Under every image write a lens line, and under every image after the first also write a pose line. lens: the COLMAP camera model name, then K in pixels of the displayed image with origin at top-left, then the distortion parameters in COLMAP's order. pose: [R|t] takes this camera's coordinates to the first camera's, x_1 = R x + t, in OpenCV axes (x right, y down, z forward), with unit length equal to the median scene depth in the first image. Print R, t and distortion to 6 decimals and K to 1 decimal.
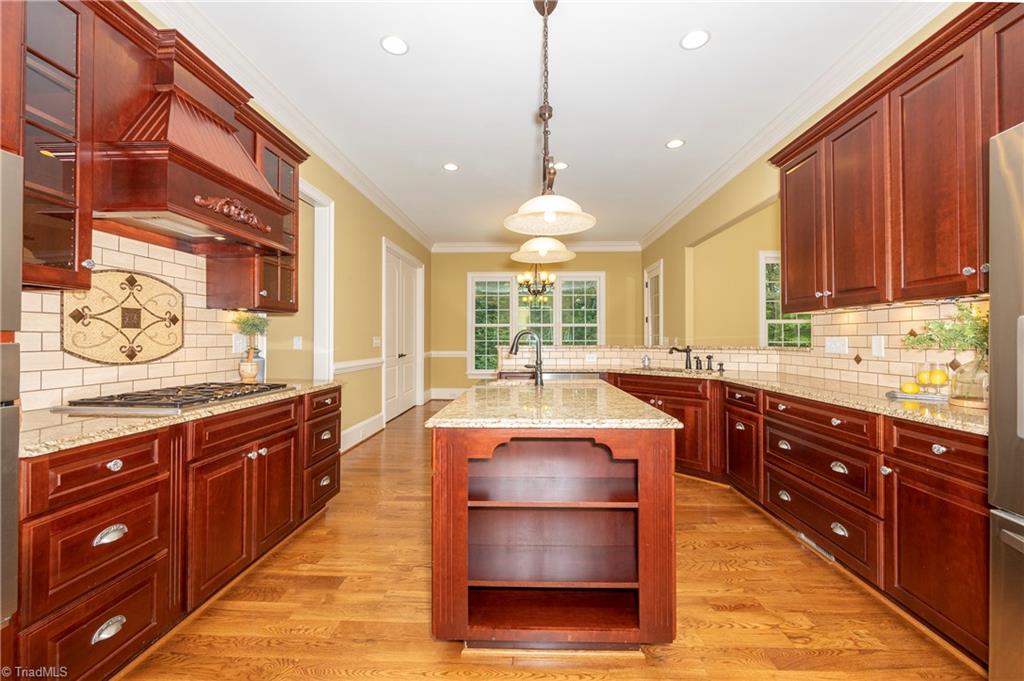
lens RADIAL K [[425.3, 0, 512.0], [0, 425.3, 340.5], [0, 0, 1]] dist [-0.002317, -0.000040]
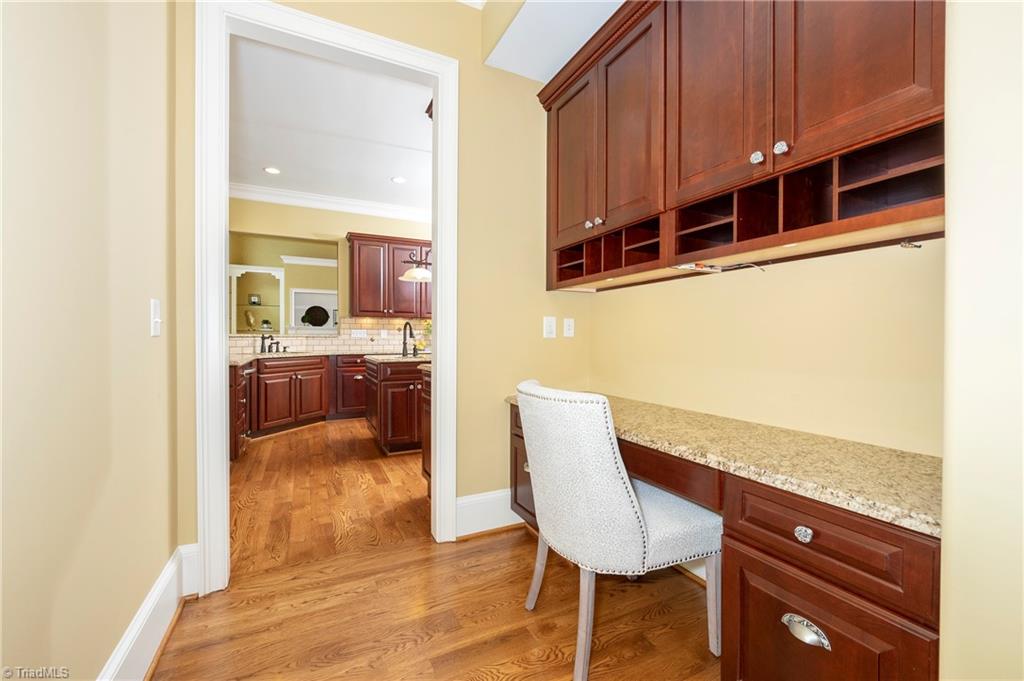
lens RADIAL K [[415.3, 0, 519.3], [0, 415.3, 339.1], [0, 0, 1]] dist [-0.000308, -0.000041]
pose [[-0.497149, -0.005404, 0.867649, -1.908927], [-0.002587, 0.999985, 0.004746, 0.036366], [-0.867662, 0.000115, -0.497155, 1.799116]]
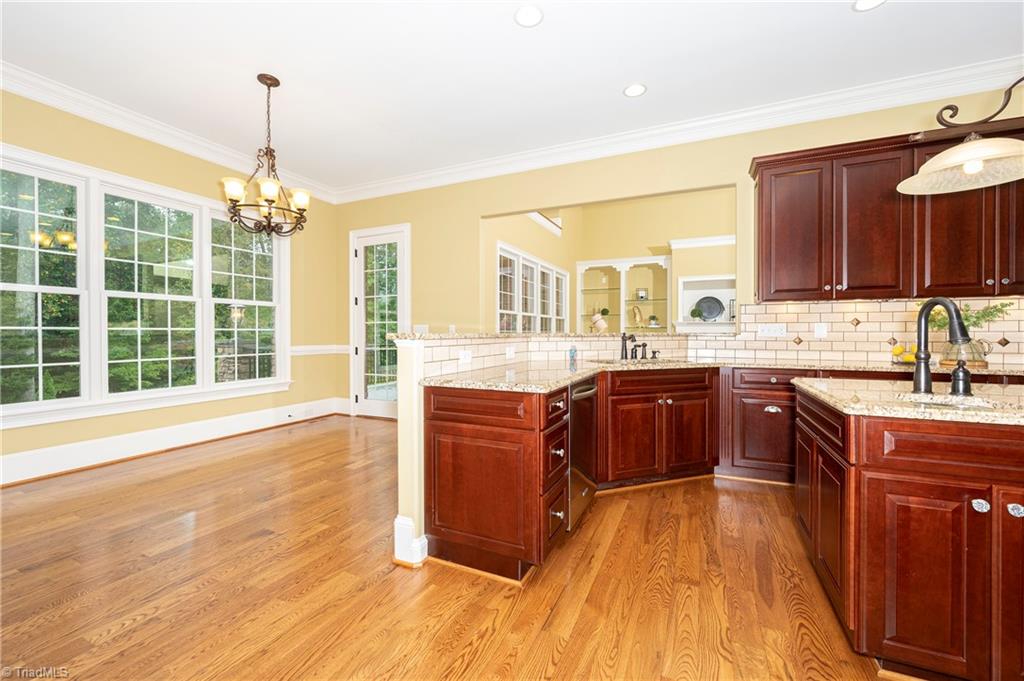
lens RADIAL K [[415.3, 0, 519.3], [0, 415.3, 339.1], [0, 0, 1]] dist [-0.000308, -0.000041]
pose [[0.364409, -0.013764, 0.931137, -0.853183], [0.001593, 0.999899, 0.014158, 0.024777], [-0.931238, -0.003676, 0.364394, 1.679591]]
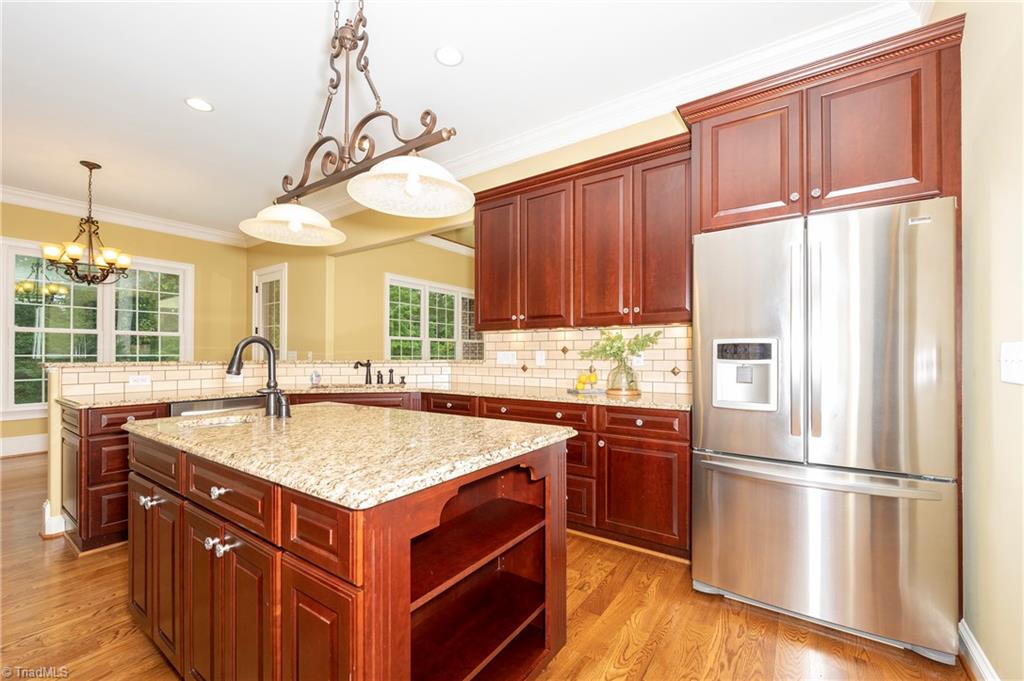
lens RADIAL K [[422.9, 0, 513.4], [0, 422.9, 354.9], [0, 0, 1]] dist [-0.002468, -0.000007]
pose [[0.531642, 0.000989, 0.846969, -0.413999], [0.000822, 0.999998, -0.001684, 0.005788], [-0.846969, 0.001592, 0.531640, 0.407975]]
